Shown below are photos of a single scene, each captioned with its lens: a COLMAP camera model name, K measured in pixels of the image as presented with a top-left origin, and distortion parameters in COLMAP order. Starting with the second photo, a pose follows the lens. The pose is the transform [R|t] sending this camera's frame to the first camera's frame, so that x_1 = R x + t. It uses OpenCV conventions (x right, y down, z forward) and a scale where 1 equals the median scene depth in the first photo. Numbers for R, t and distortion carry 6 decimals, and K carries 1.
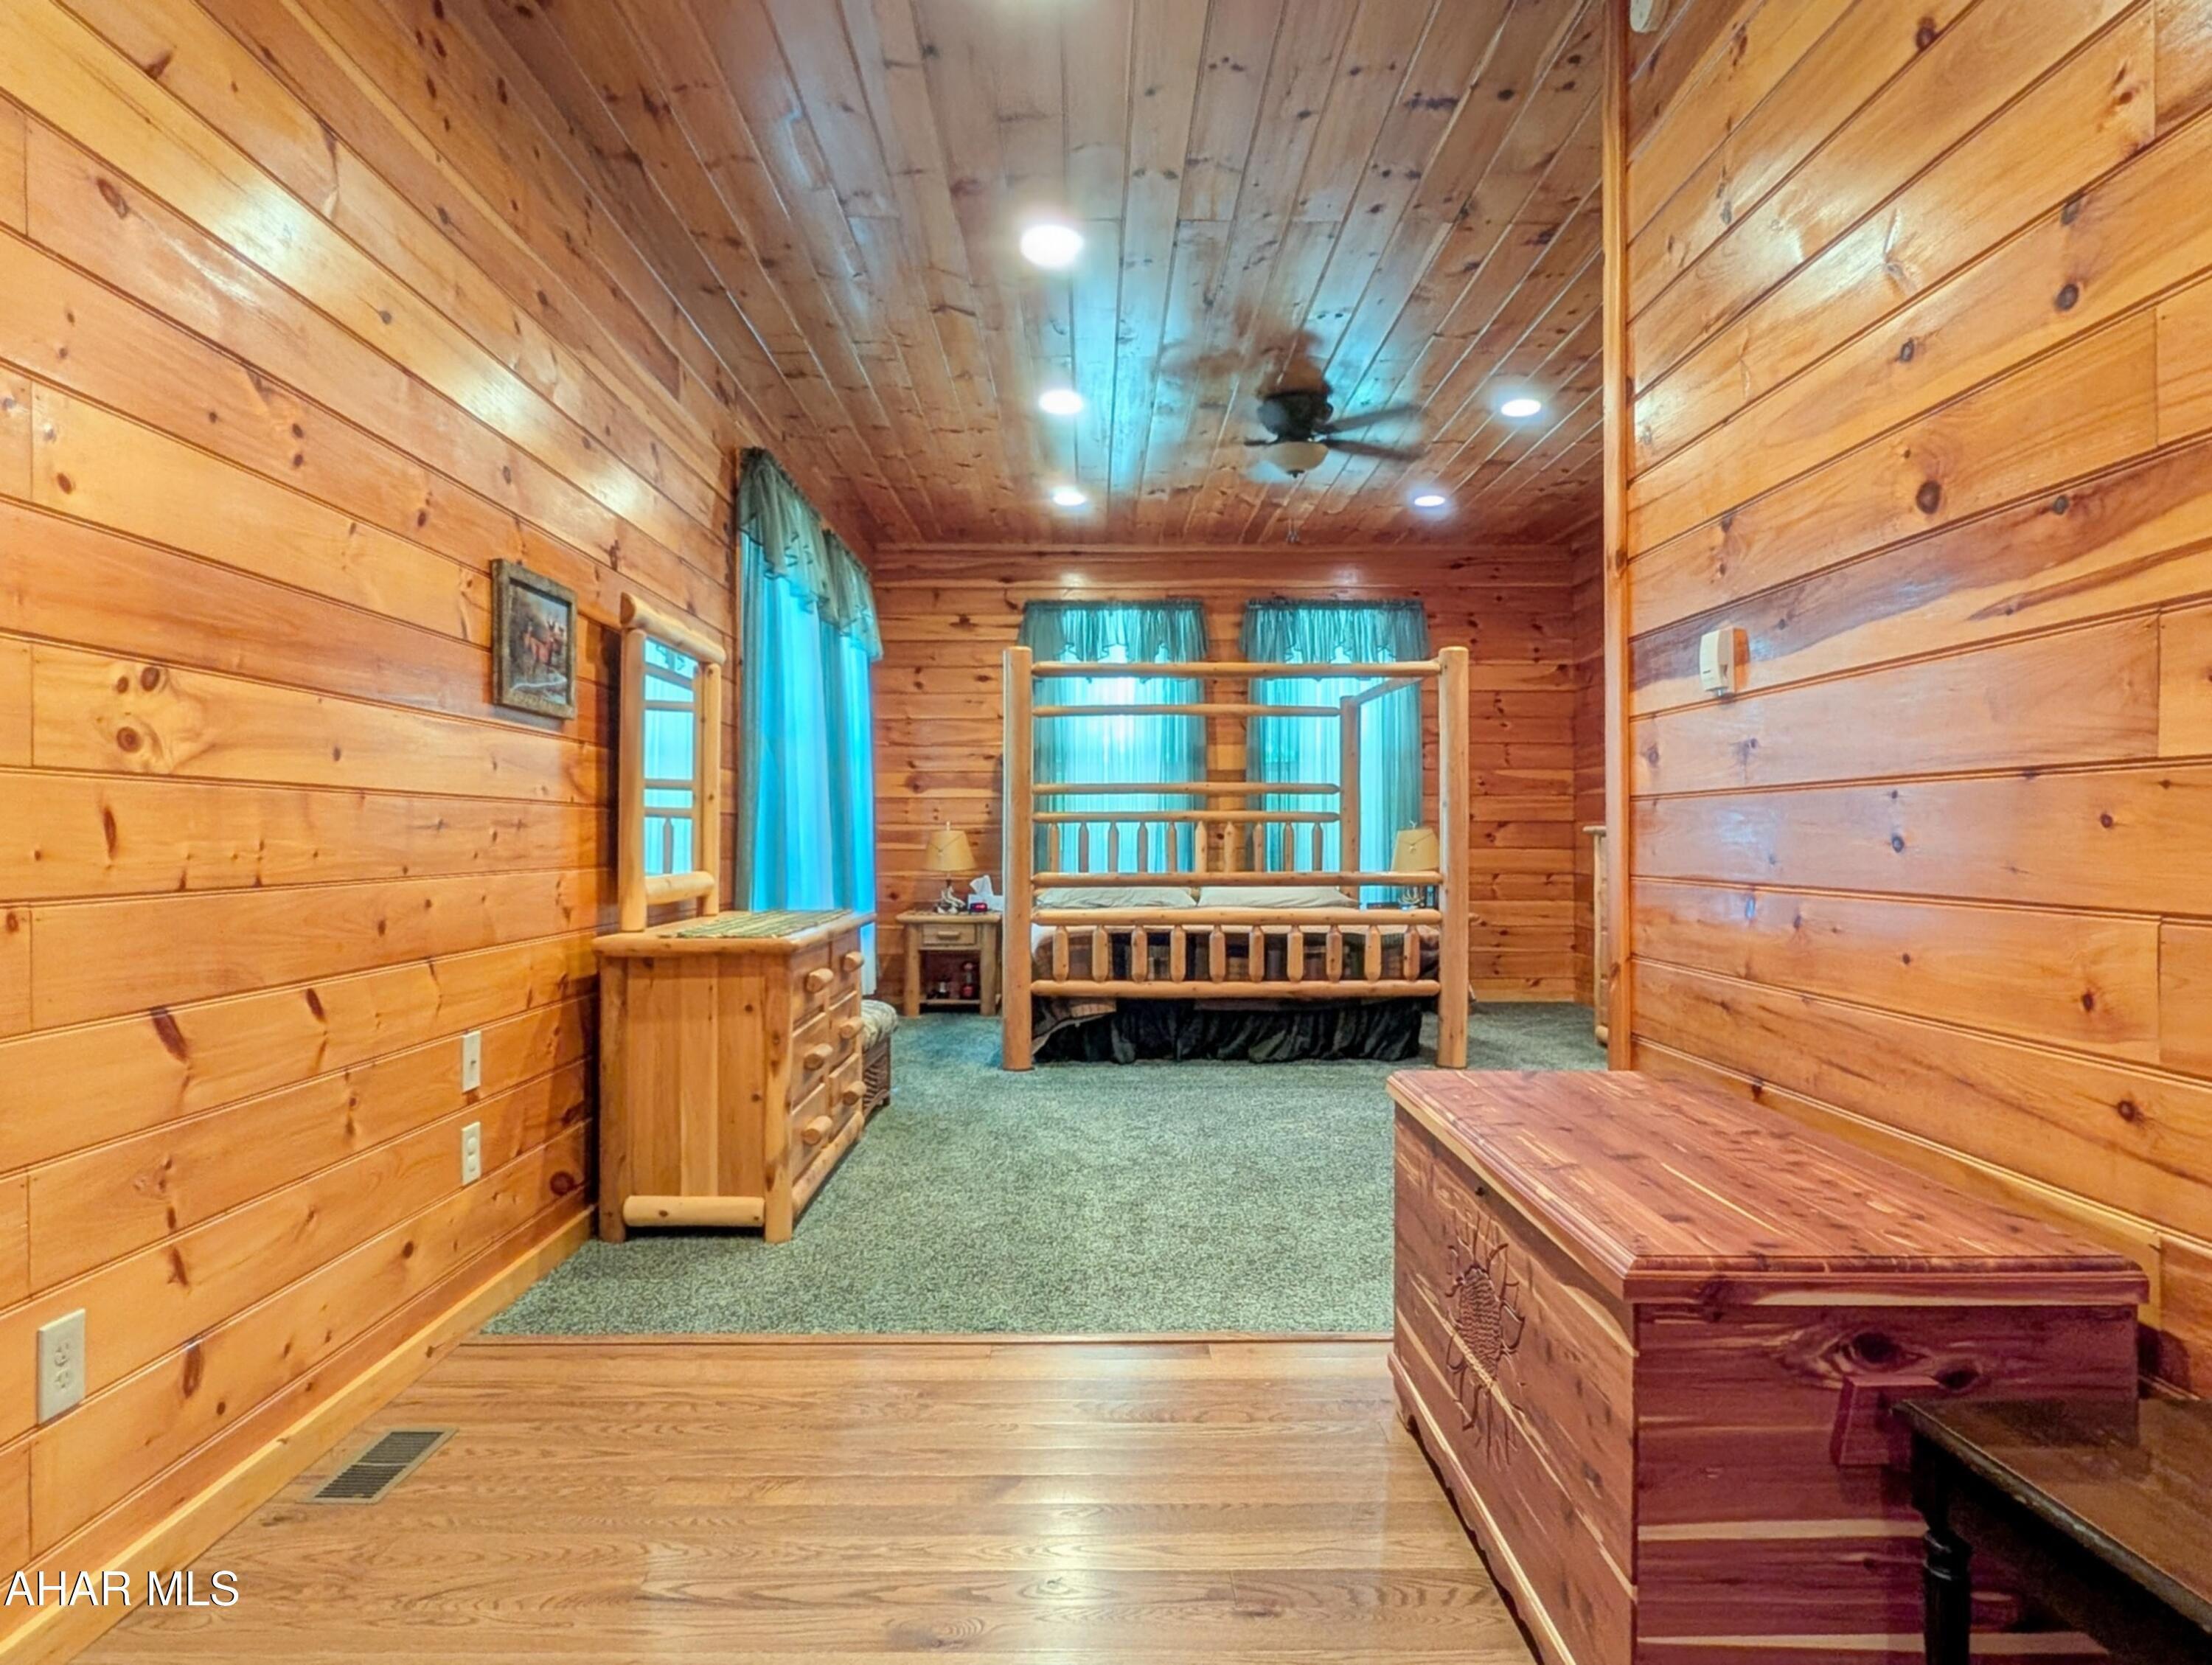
lens RADIAL K [[1401.9, 0, 1097.9], [0, 1401.9, 847.4], [0, 0, 1]] dist [0.000121, 0.001717]
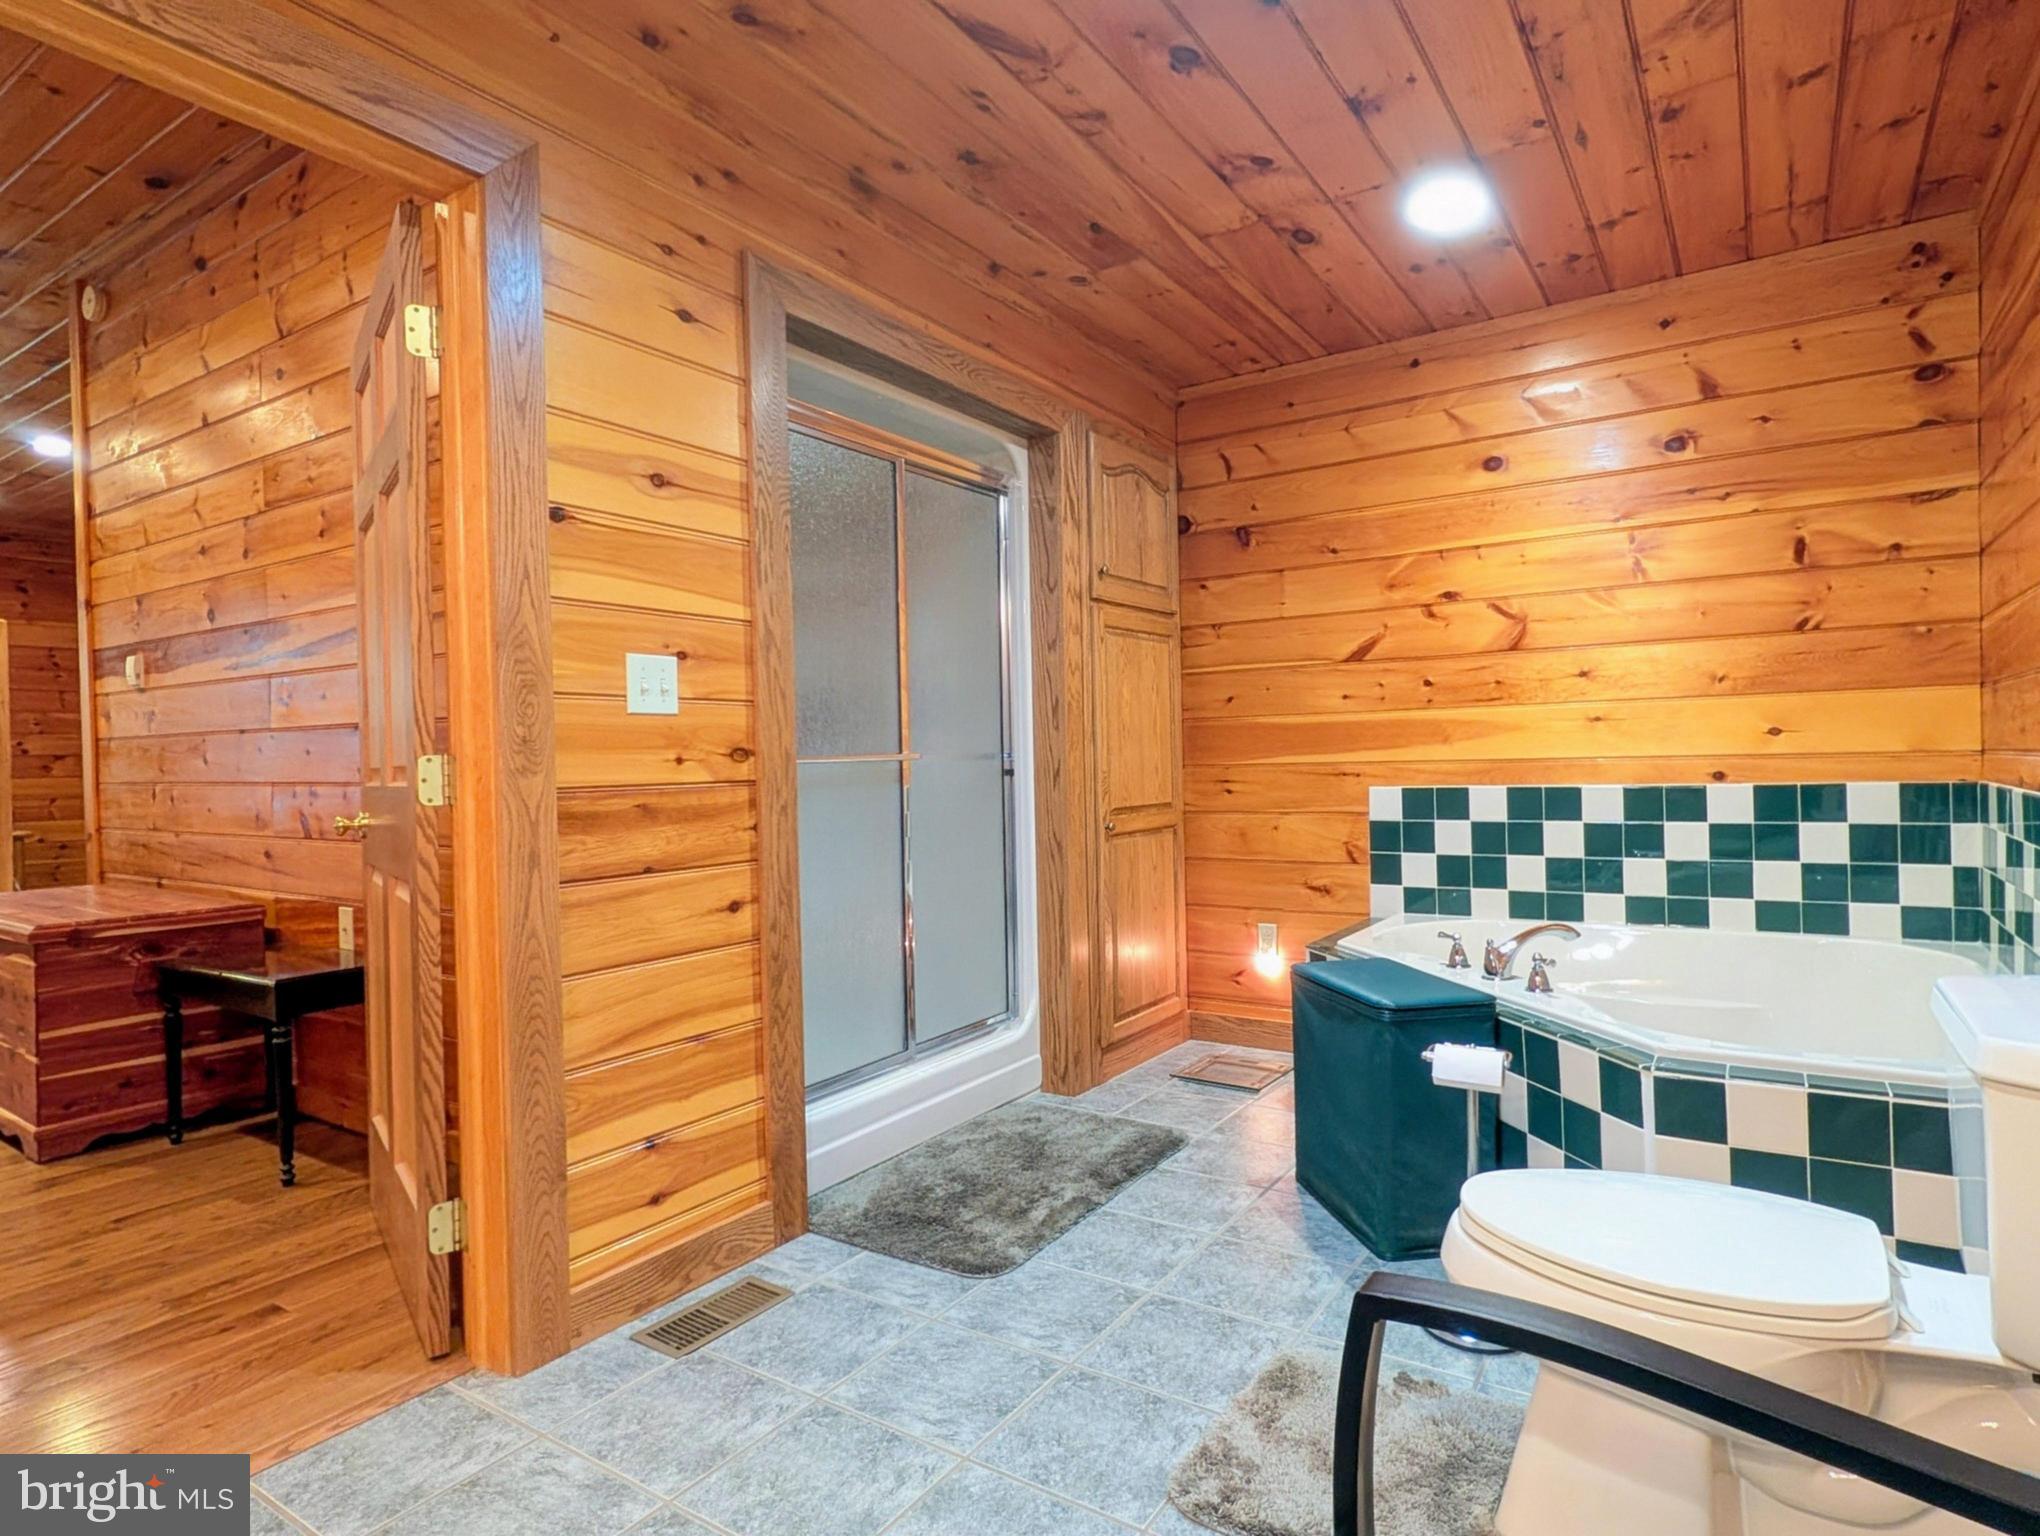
lens RADIAL K [[1112.3, 0, 1025.1], [0, 1112.3, 763.1], [0, 0, 1]] dist [-0.000899, 0.001217]
pose [[0.561902, -0.014980, 0.827068, -0.055860], [0.023527, 0.999721, 0.002124, 0.008449], [-0.826869, 0.018265, 0.562098, -0.339646]]
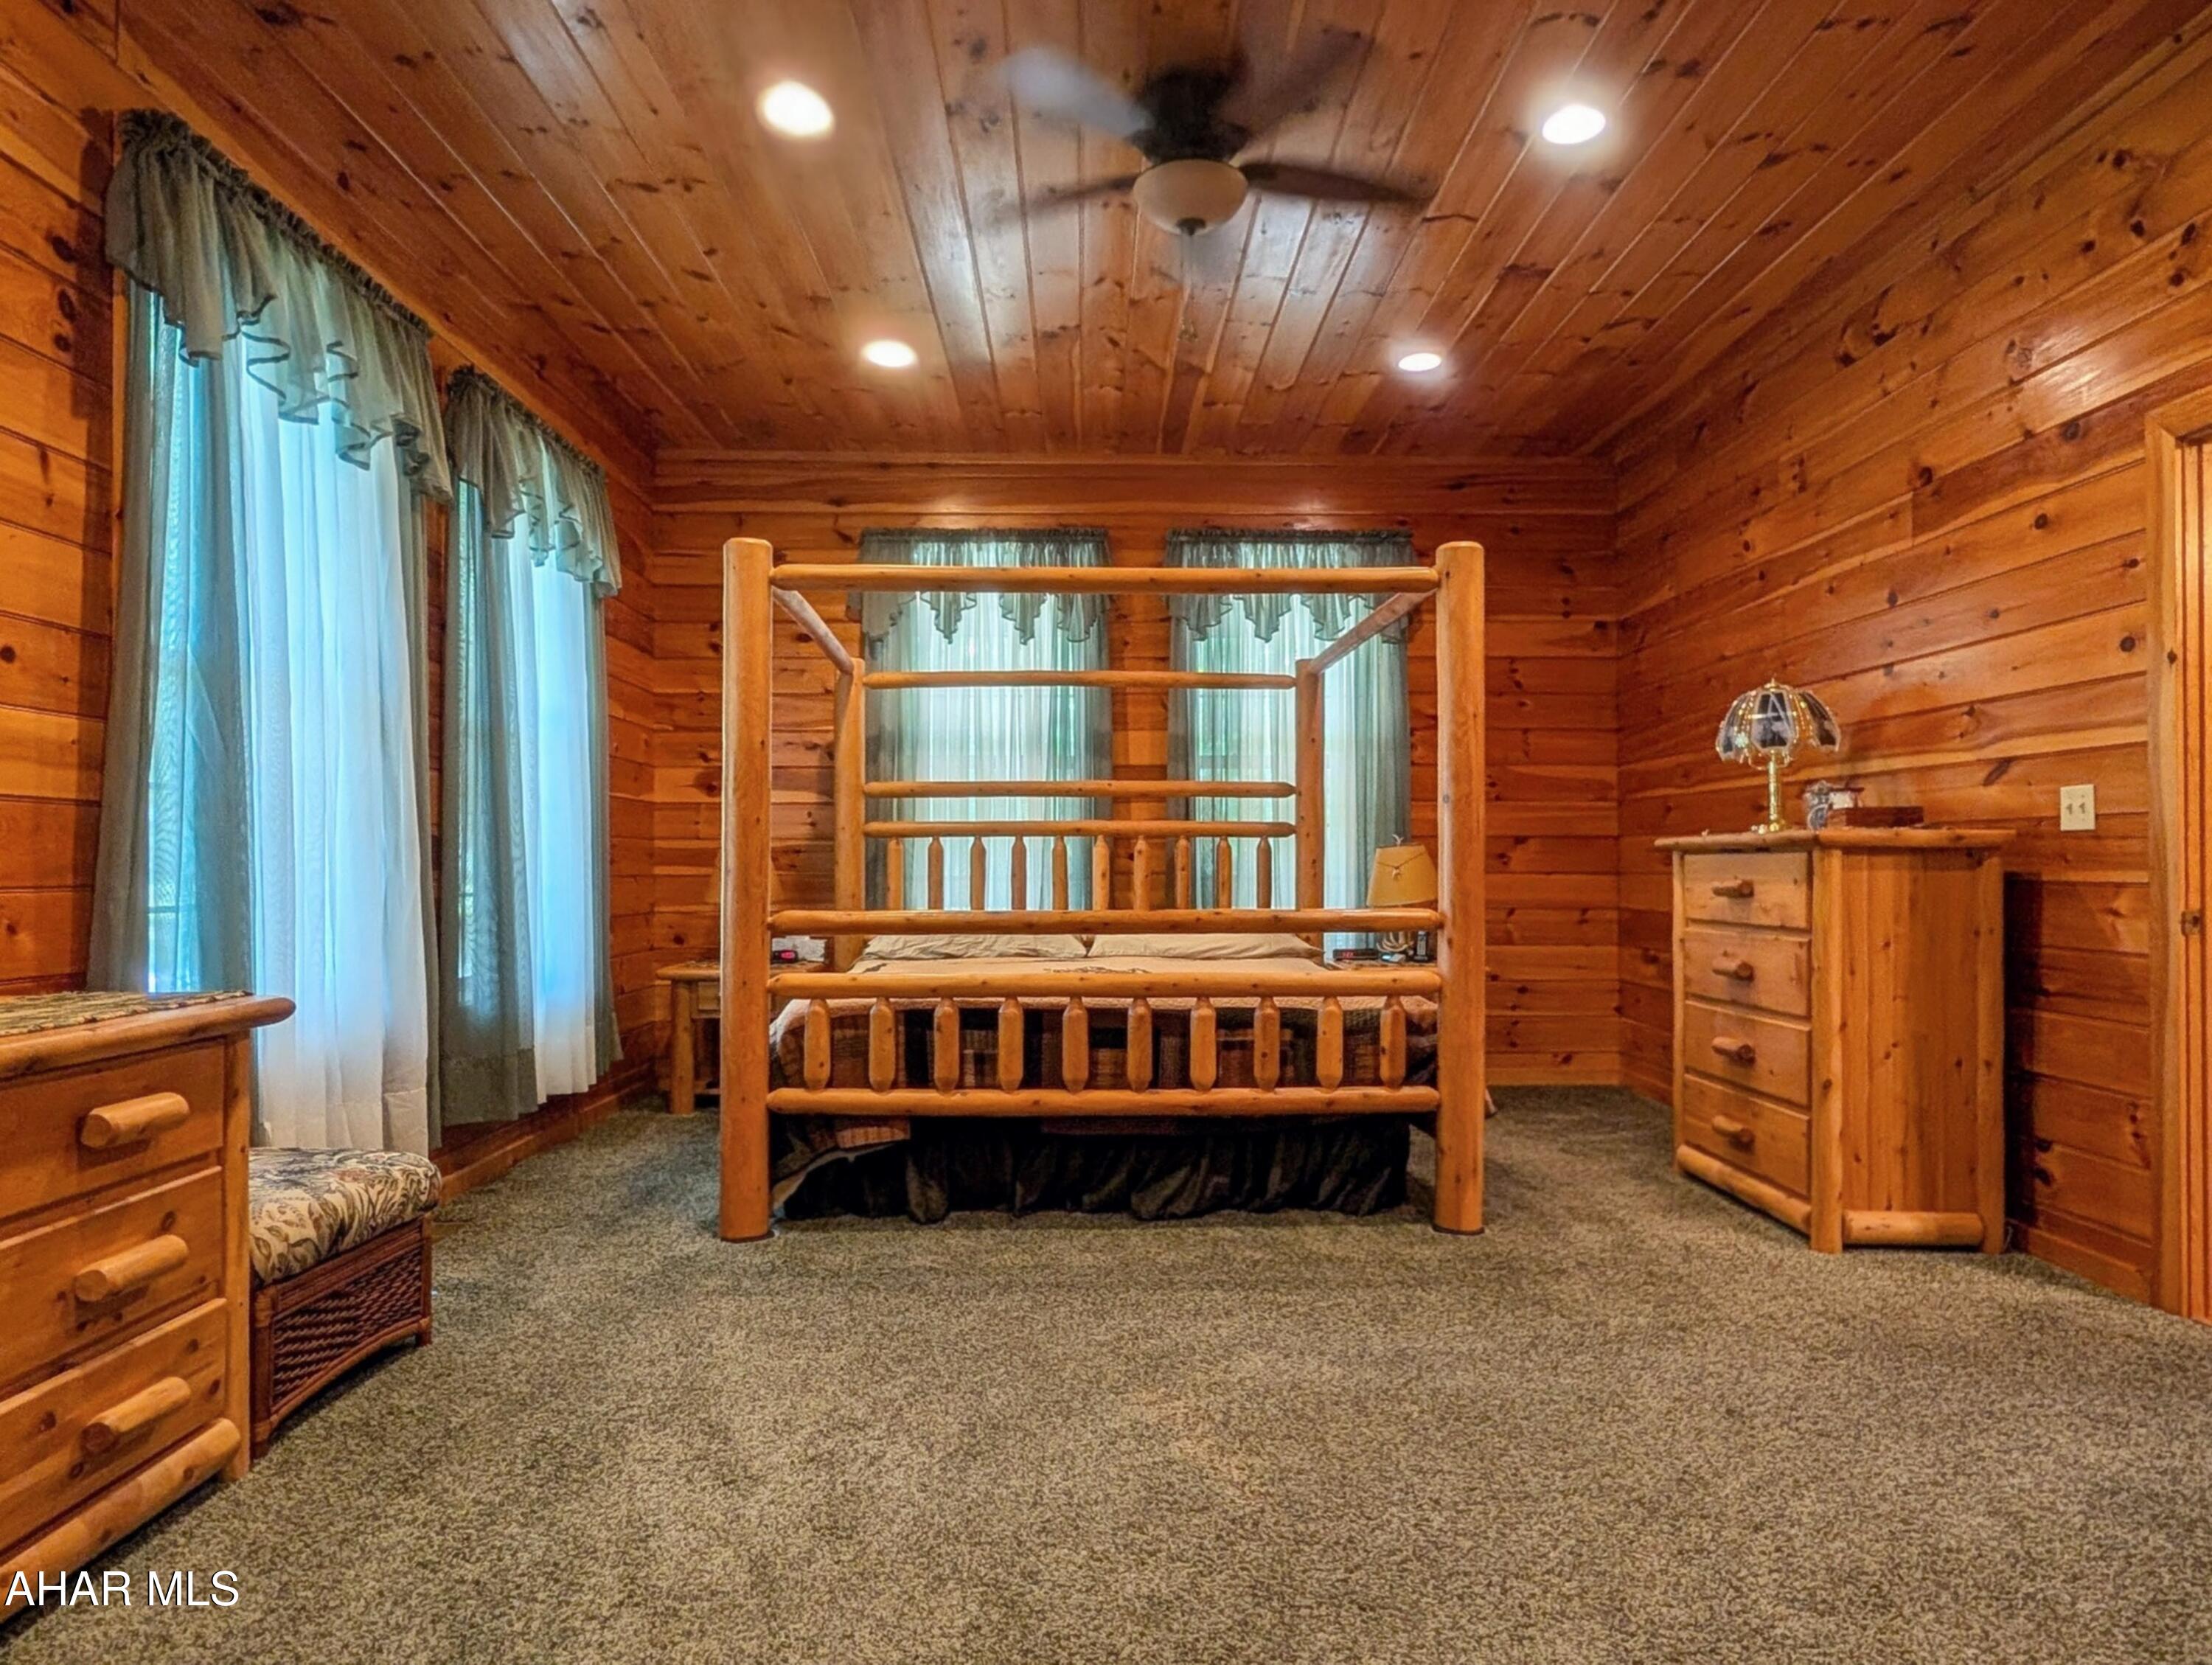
lens RADIAL K [[1462.3, 0, 1107.4], [0, 1462.3, 862.3], [0, 0, 1]] dist [-0.000913, 0.000678]
pose [[0.999752, 0.000380, 0.022245, 0.083320], [-0.000170, 0.999956, -0.009427, 0.002923], [-0.022248, 0.009421, 0.999708, 0.356621]]
